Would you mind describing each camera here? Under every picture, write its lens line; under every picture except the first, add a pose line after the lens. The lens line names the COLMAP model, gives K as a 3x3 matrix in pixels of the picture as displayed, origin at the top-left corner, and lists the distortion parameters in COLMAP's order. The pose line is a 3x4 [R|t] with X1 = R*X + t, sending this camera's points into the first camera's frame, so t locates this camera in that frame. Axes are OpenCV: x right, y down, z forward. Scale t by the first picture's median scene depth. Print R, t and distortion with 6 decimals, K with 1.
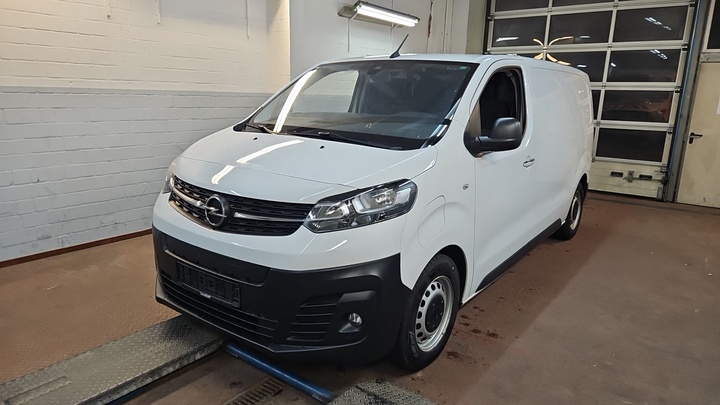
lens RADIAL K [[480.8, 0, 361.5], [0, 480.8, 209.6], [0, 0, 1]] dist [0.019683, -0.026768]
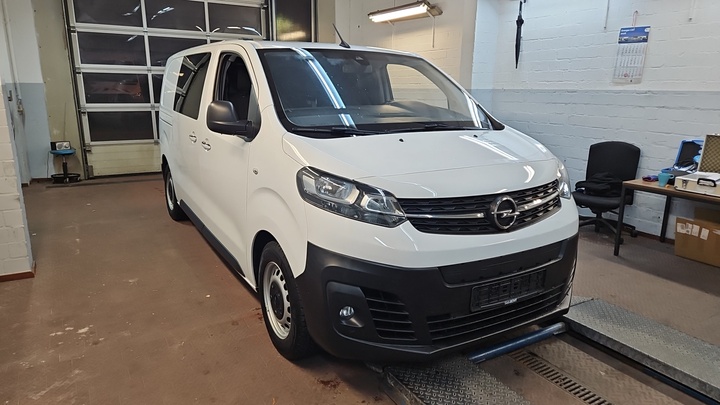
lens RADIAL K [[480.8, 0, 359.4], [0, 480.8, 200.7], [0, 0, 1]] dist [0.019683, -0.026768]
pose [[0.388261, -0.224300, 0.893836, -0.444307], [0.204028, 0.966779, 0.153980, -0.079926], [-0.898680, 0.122583, 0.421127, 0.298153]]
